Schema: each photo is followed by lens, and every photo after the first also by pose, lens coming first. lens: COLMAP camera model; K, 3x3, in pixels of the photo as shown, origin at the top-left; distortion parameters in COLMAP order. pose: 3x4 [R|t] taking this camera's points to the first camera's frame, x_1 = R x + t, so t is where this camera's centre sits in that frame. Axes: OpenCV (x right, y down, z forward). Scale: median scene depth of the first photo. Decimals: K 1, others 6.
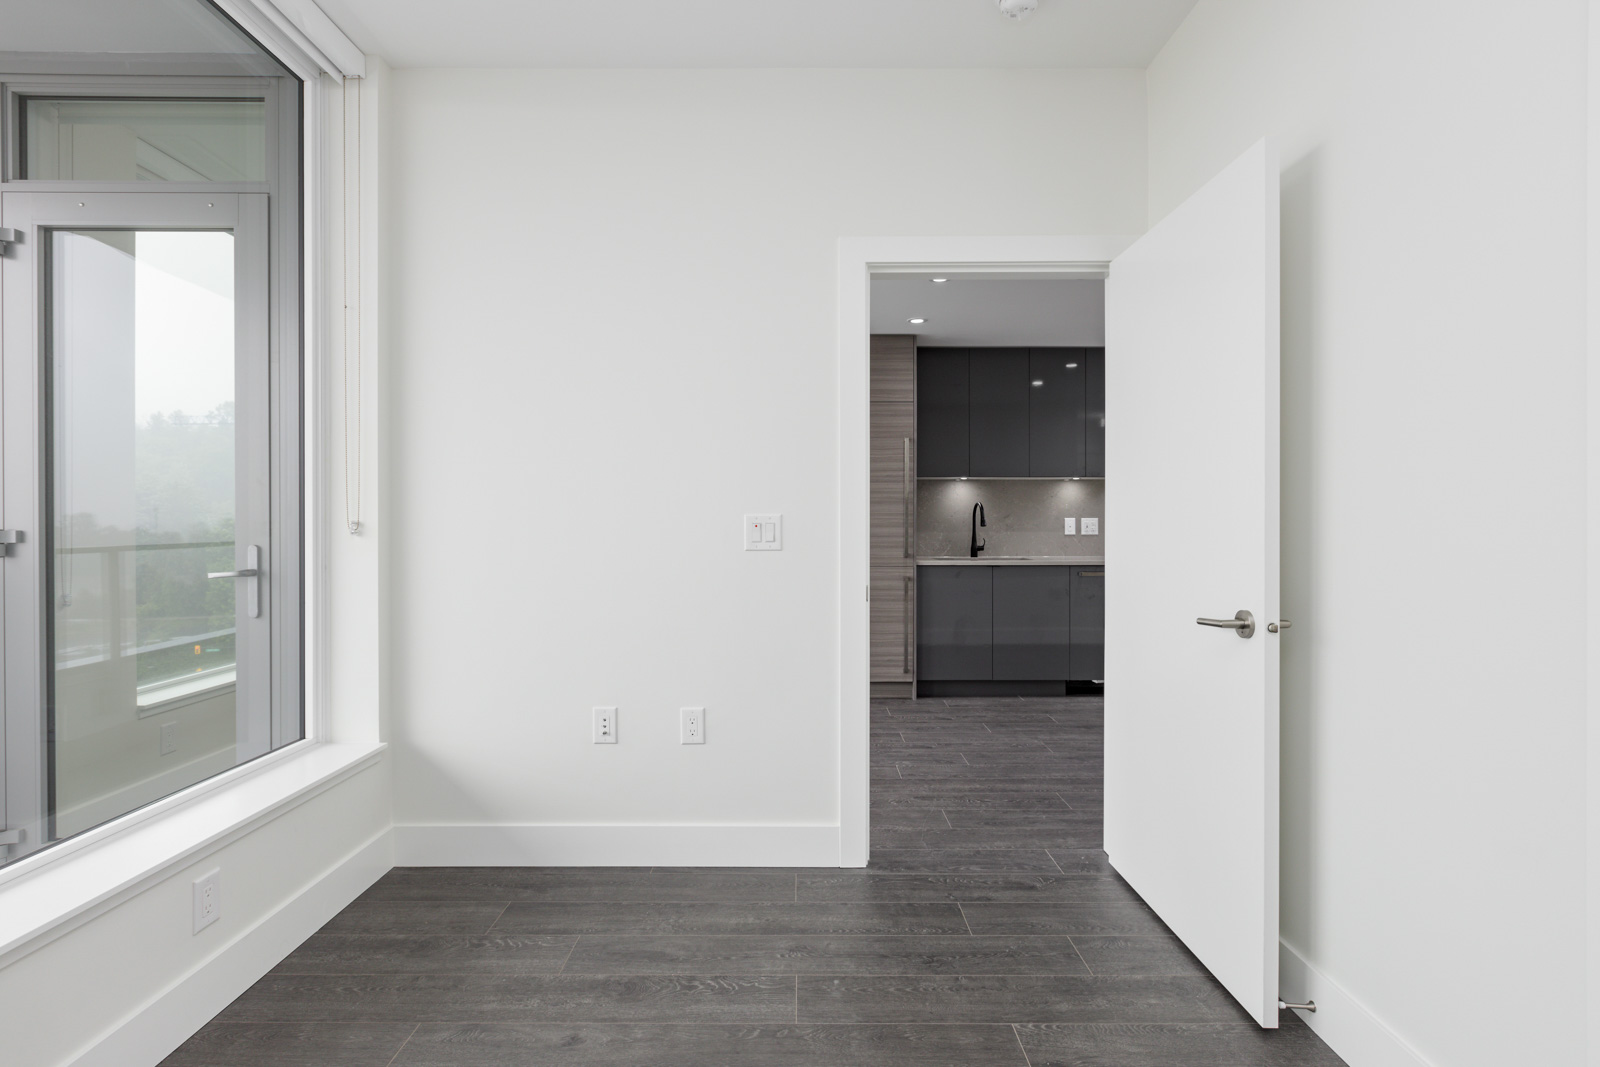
lens RADIAL K [[762.7, 0, 798.8], [0, 762.7, 534.6], [0, 0, 1]] dist [0.002970, 0.000736]
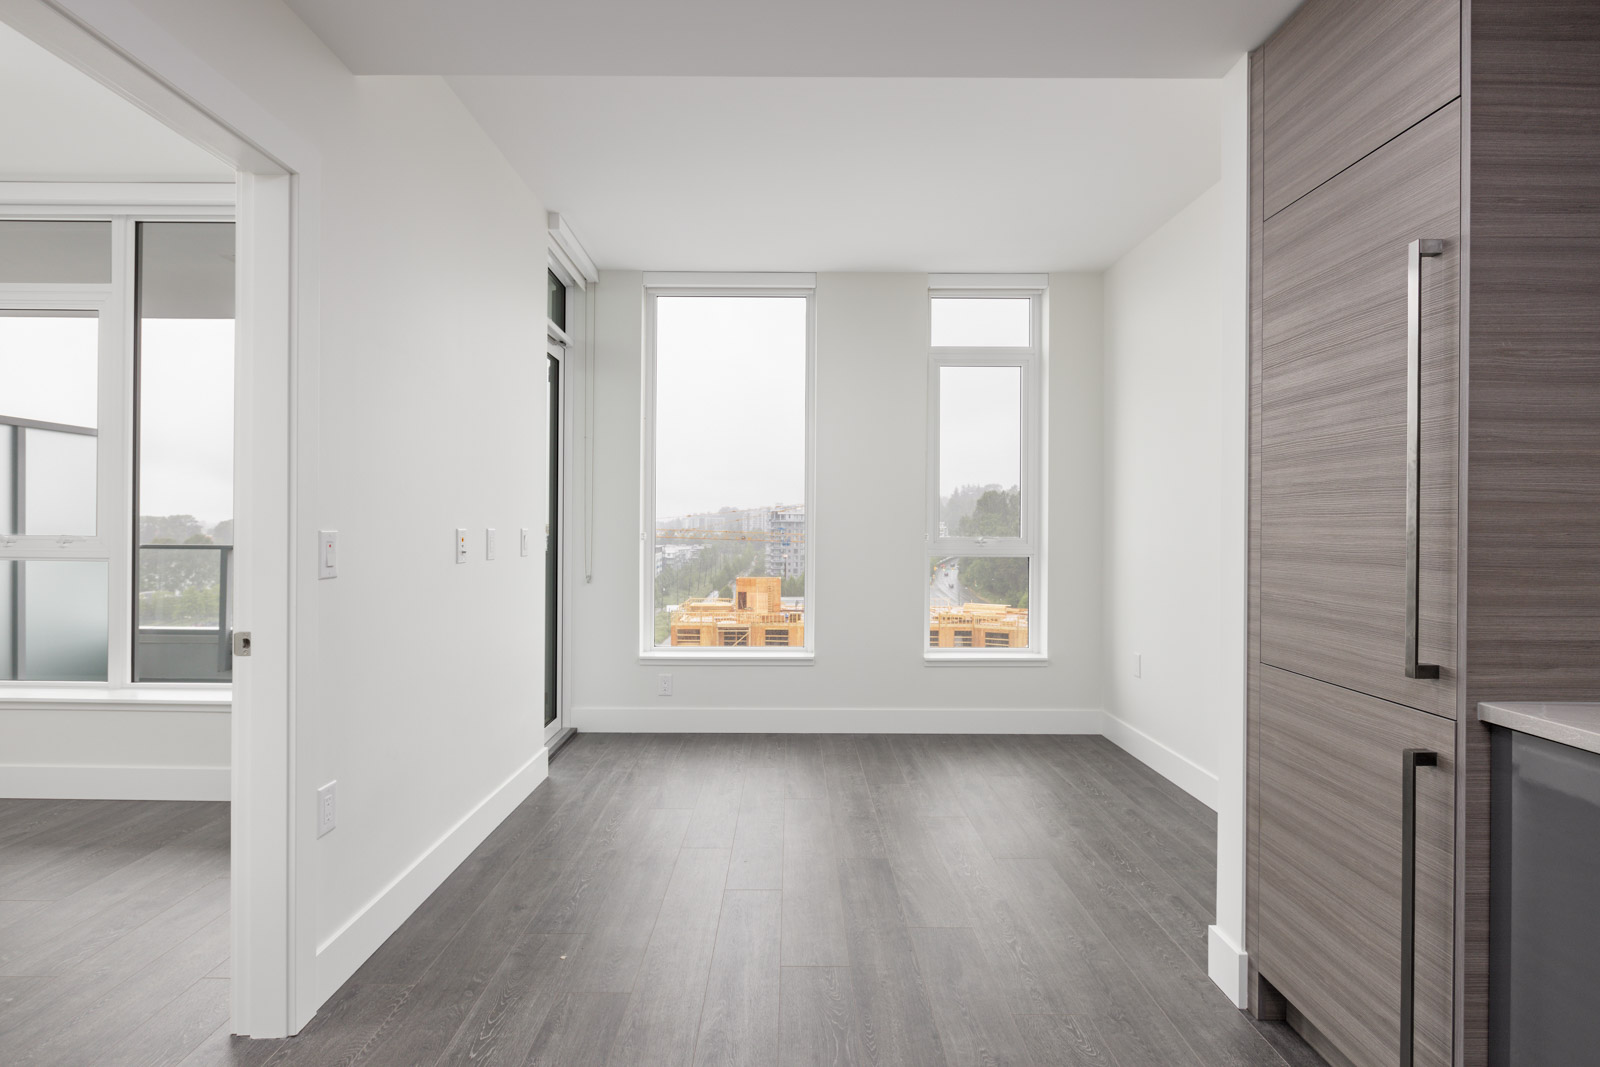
lens RADIAL K [[818.1, 0, 791.9], [0, 818.1, 524.4], [0, 0, 1]] dist [-0.002831, 0.000965]
pose [[-0.001344, 0.000915, -0.999999, 0.435710], [-0.018429, 0.999830, 0.000940, -0.021879], [0.999829, 0.018430, -0.001327, 0.775664]]
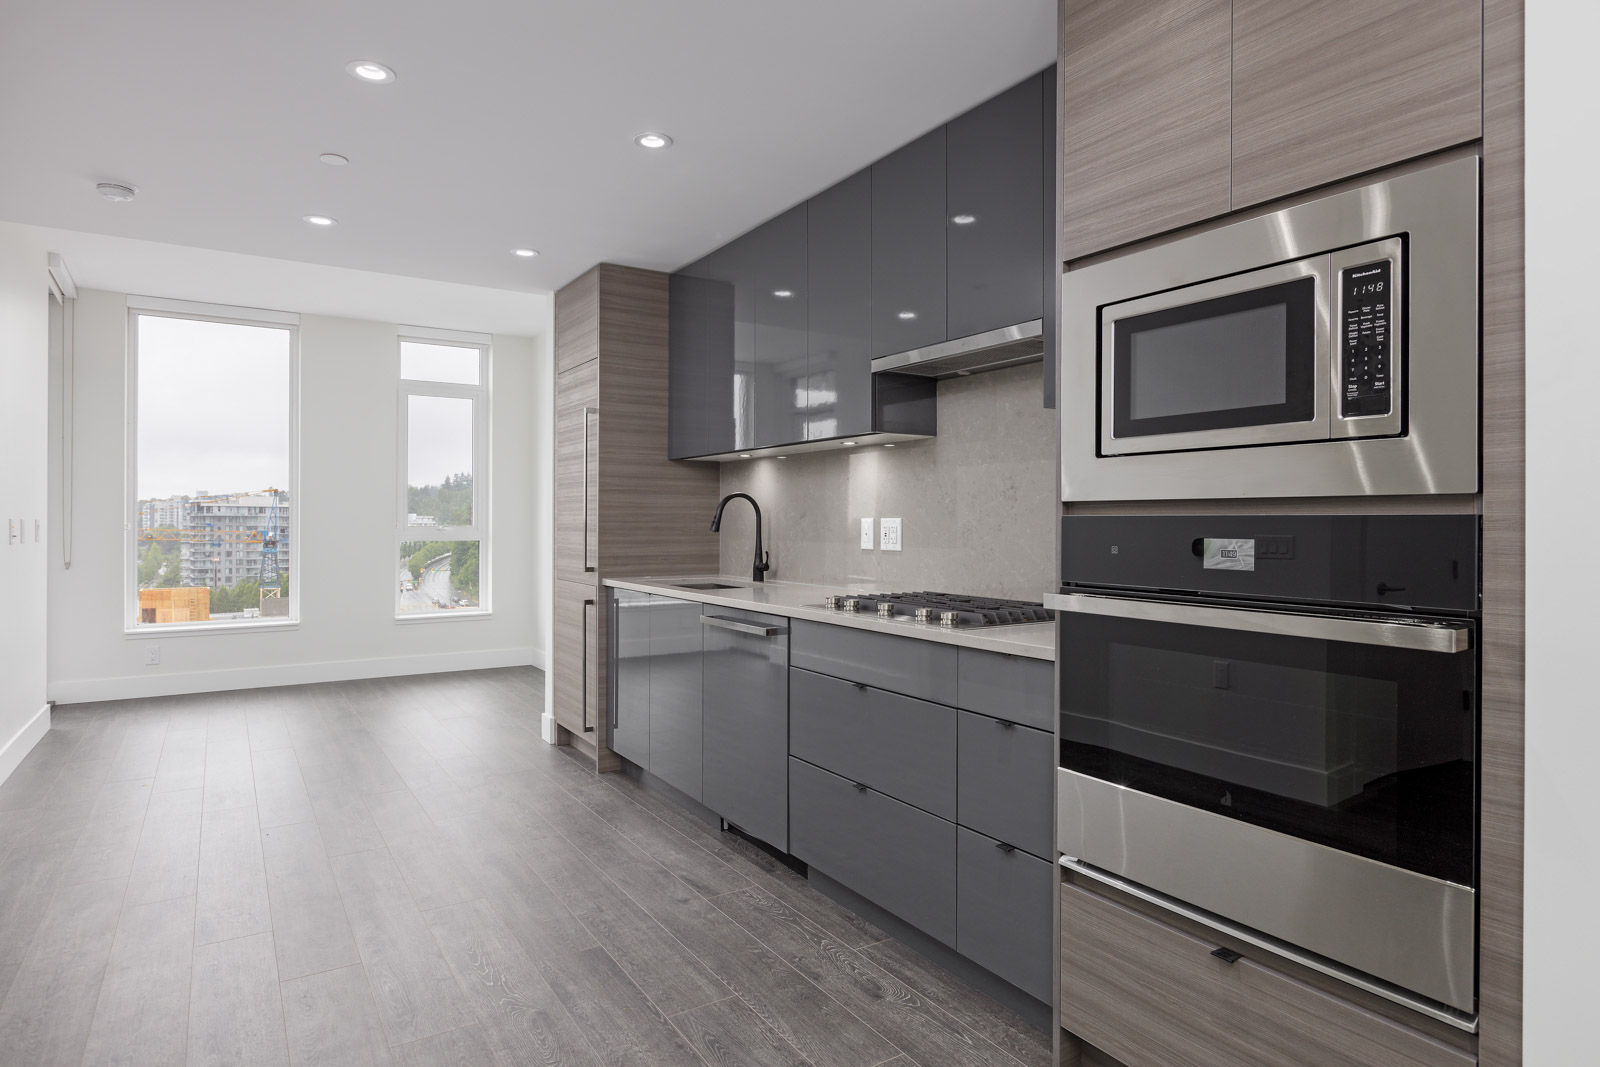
lens RADIAL K [[894.6, 0, 798.2], [0, 894.6, 519.2], [0, 0, 1]] dist [-0.001292, 0.001452]
pose [[0.540843, 0.000813, -0.841123, 0.969630], [-0.014028, 0.999869, -0.008054, -0.017179], [0.841007, 0.016156, 0.540784, 0.707849]]
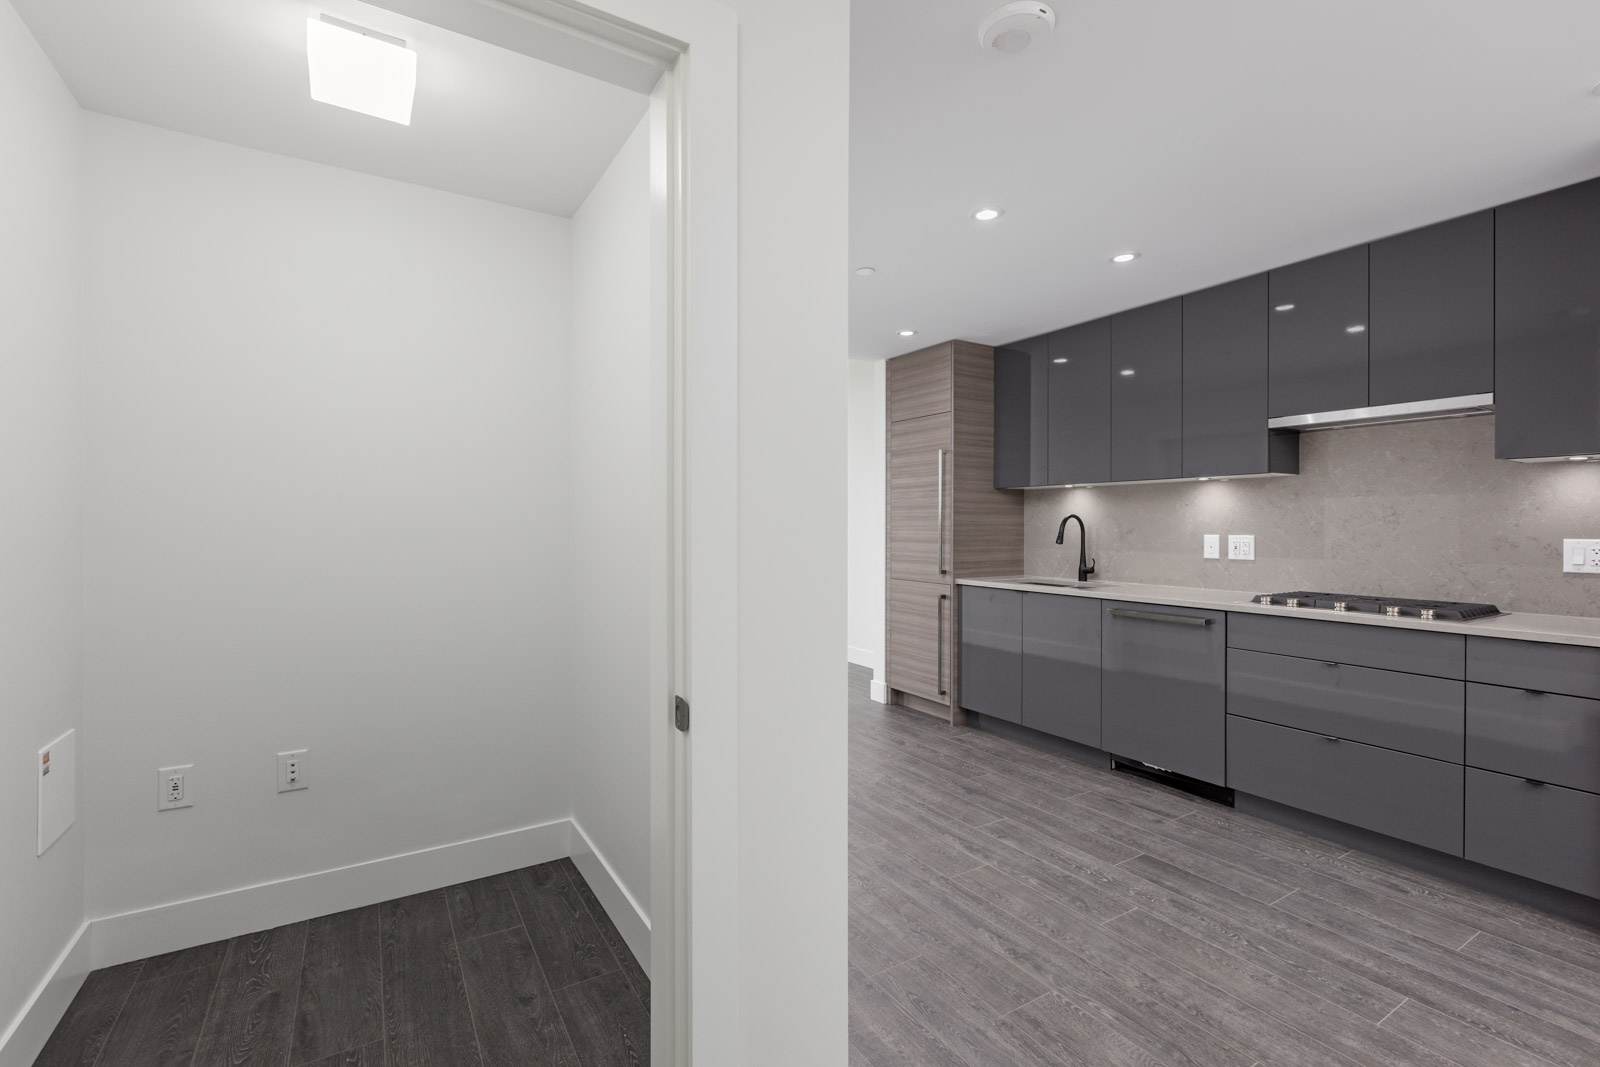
lens RADIAL K [[705.1, 0, 806.8], [0, 705.1, 529.6], [0, 0, 1]] dist [0.001085, -0.001736]
pose [[0.527186, 0.006454, -0.849726, 0.808451], [-0.013714, 0.999906, -0.000913, -0.023569], [0.849639, 0.012134, 0.527224, 0.385944]]
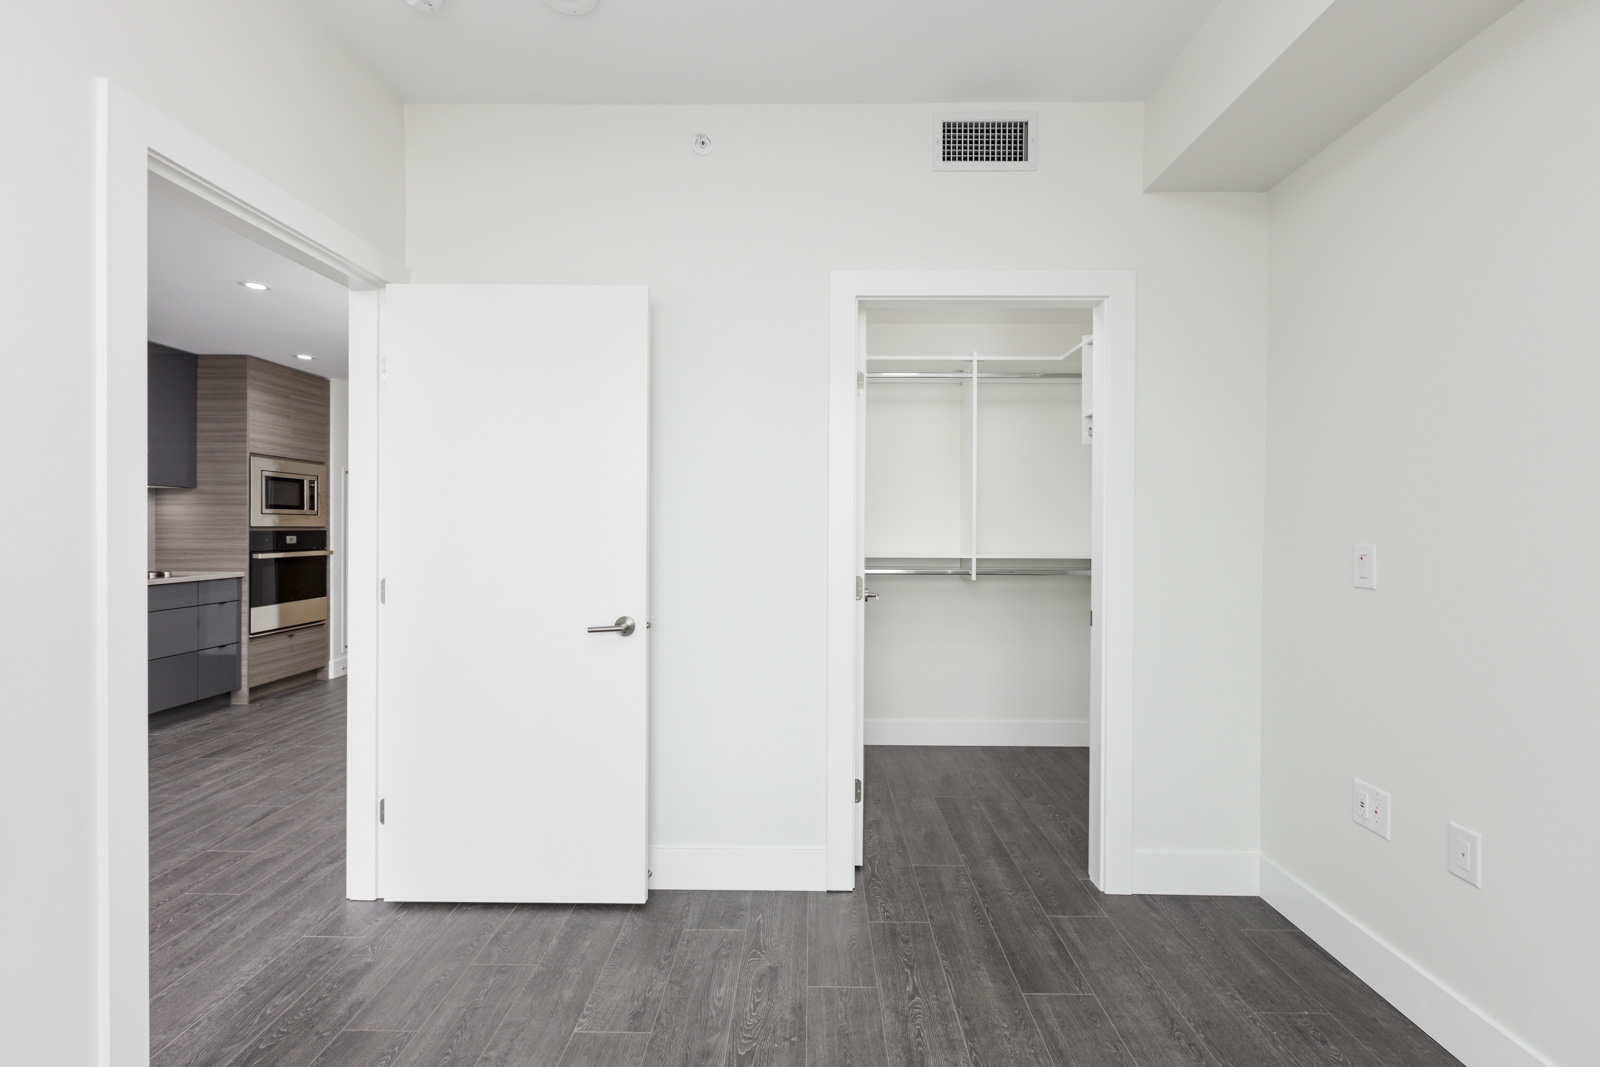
lens RADIAL K [[705.1, 0, 801.2], [0, 705.1, 535.6], [0, 0, 1]] dist [0.001085, -0.001736]
pose [[0.016275, -0.009198, 0.999825, -0.244258], [0.006208, 0.999939, 0.009098, -0.020578], [-0.999848, 0.006058, 0.016331, 0.233521]]
